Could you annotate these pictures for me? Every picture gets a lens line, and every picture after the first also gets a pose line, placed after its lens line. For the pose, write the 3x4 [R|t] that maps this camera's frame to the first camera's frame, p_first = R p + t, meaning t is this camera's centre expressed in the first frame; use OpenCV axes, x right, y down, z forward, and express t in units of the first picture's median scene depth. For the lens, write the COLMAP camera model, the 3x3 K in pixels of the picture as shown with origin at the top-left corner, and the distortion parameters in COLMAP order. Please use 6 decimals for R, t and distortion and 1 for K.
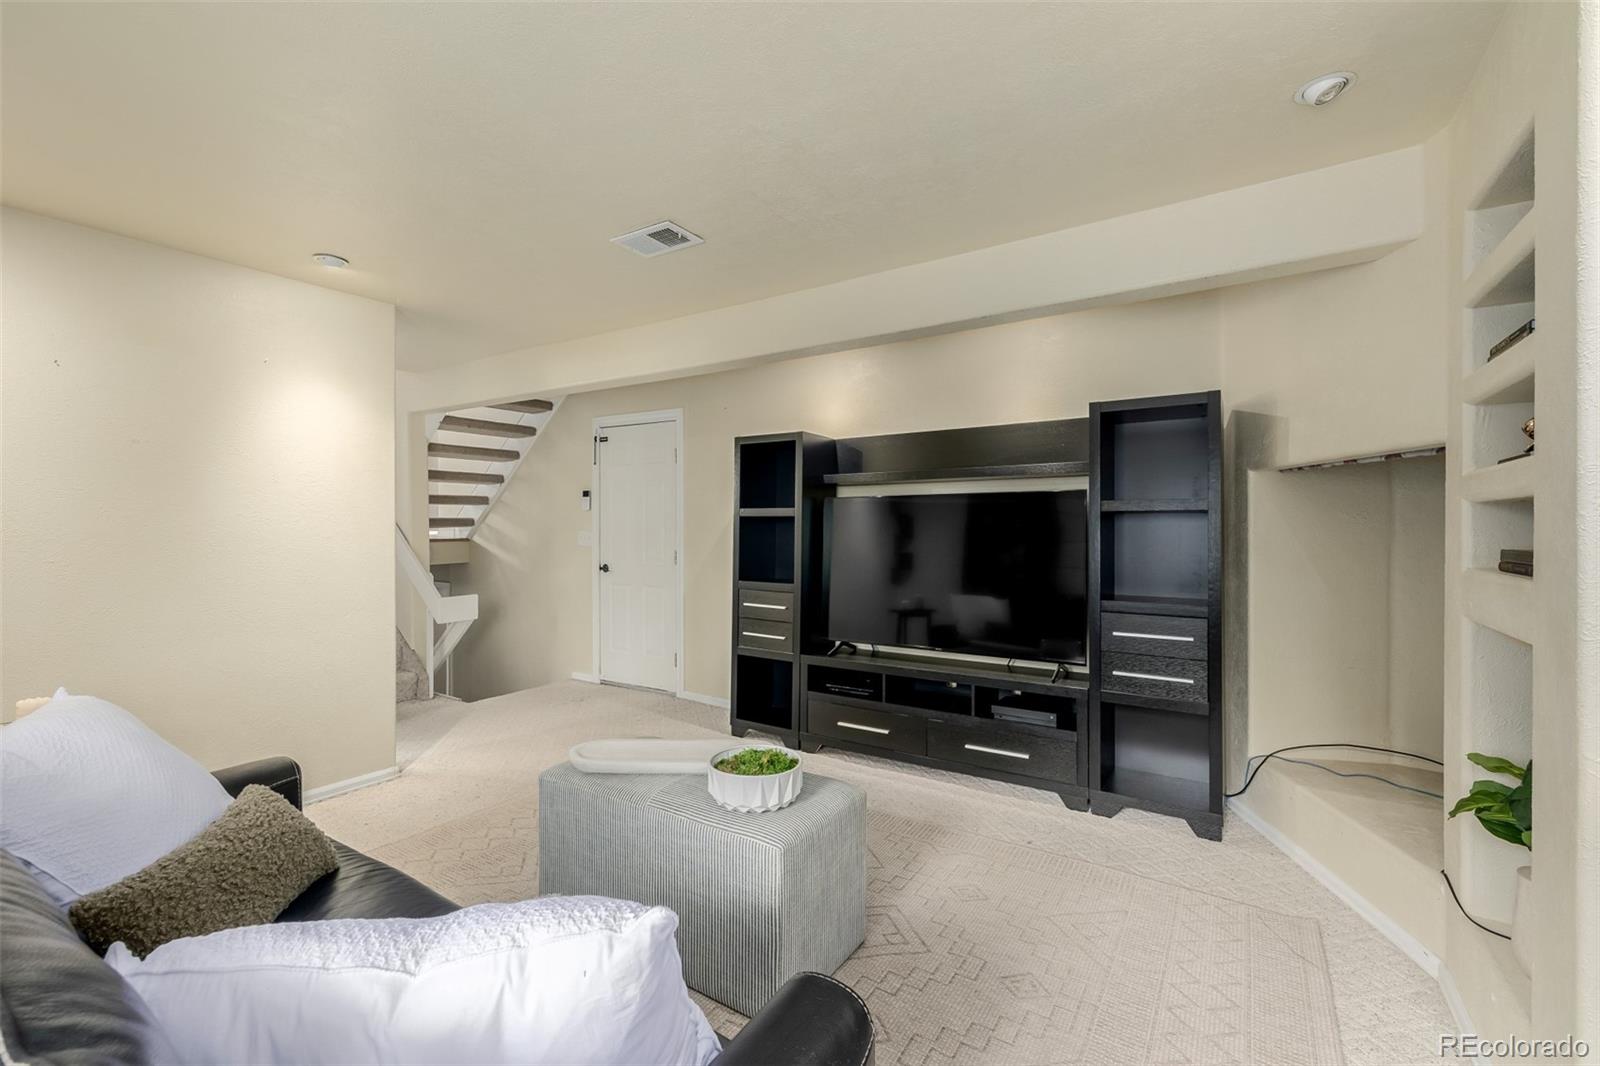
lens RADIAL K [[682.9, 0, 775.1], [0, 682.9, 527.8], [0, 0, 1]] dist [0.000314, -0.000064]
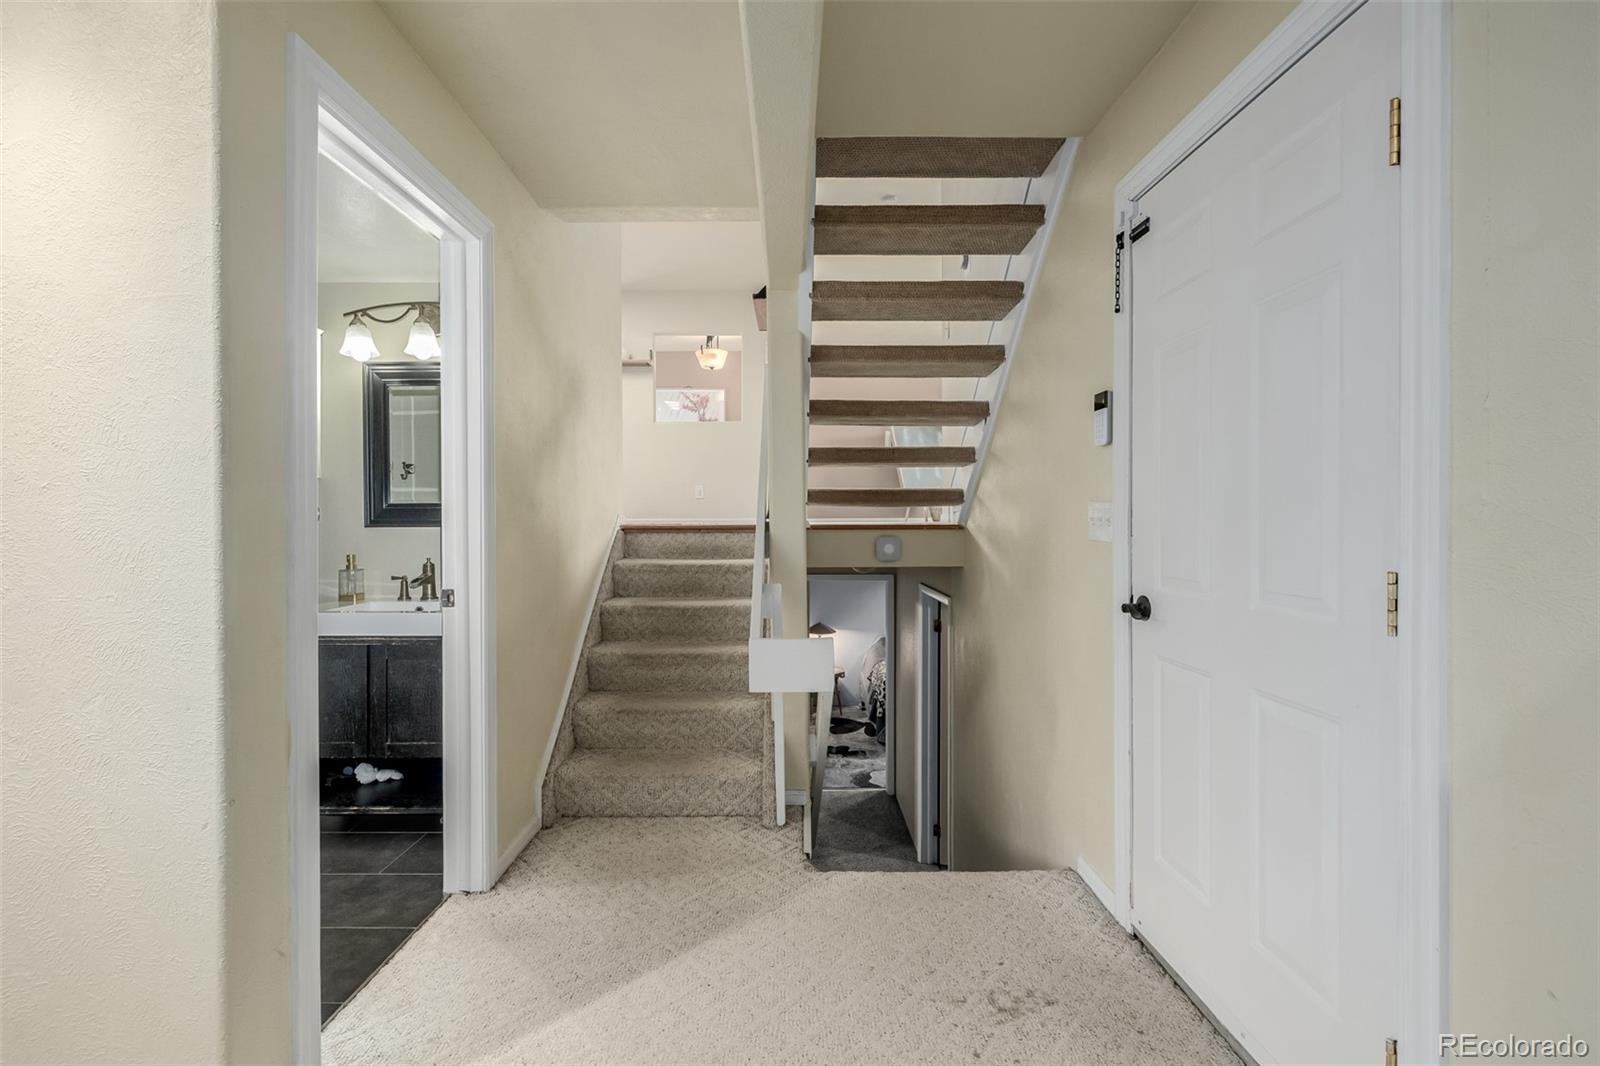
lens RADIAL K [[682.9, 0, 775.1], [0, 682.9, 527.8], [0, 0, 1]] dist [0.000314, -0.000064]
pose [[0.548761, 0.004832, -0.835965, -0.060102], [0.002090, 0.999972, 0.007152, 0.014833], [0.835977, -0.005672, 0.548736, 0.610046]]
